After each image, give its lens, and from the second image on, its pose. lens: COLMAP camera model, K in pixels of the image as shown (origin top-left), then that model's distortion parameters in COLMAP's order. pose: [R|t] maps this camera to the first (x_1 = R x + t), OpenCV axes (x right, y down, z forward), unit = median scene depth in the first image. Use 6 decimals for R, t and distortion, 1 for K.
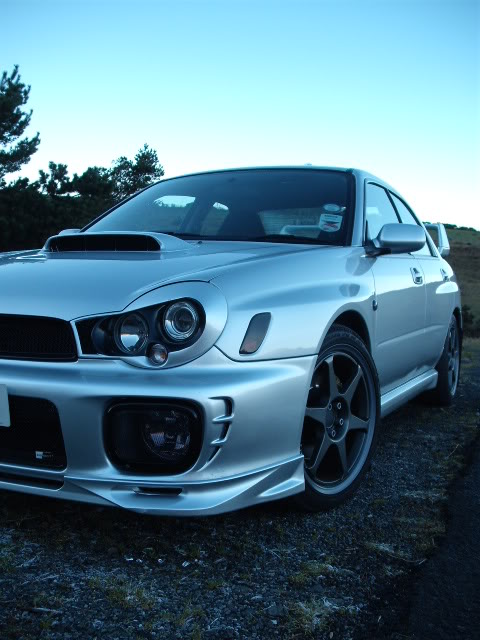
lens RADIAL K [[705.0, 0, 238.1], [0, 705.0, 341.2], [0, 0, 1]] dist [-0.163248, 0.182615]
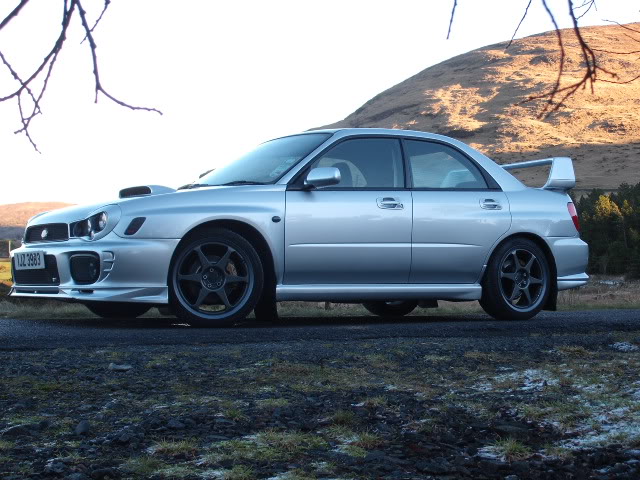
lens RADIAL K [[1138.6, 0, 331.1], [0, 1138.6, 239.5], [0, 0, 1]] dist [-0.047551, -0.173519]
pose [[0.871994, -0.039933, -0.487885, 2.386799], [-0.015717, 0.993869, -0.109440, 0.426261], [0.489264, 0.103099, 0.866020, -1.870751]]
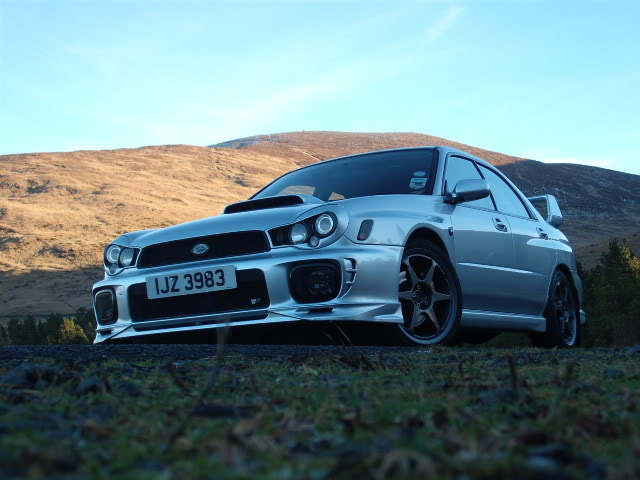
lens RADIAL K [[1138.6, 0, 331.1], [0, 1138.6, 239.5], [0, 0, 1]] dist [-0.047551, -0.173519]
pose [[0.995434, -0.092129, -0.024980, 0.008530], [0.085234, 0.975687, -0.201916, 0.615055], [0.042975, 0.198865, 0.979084, -1.934595]]
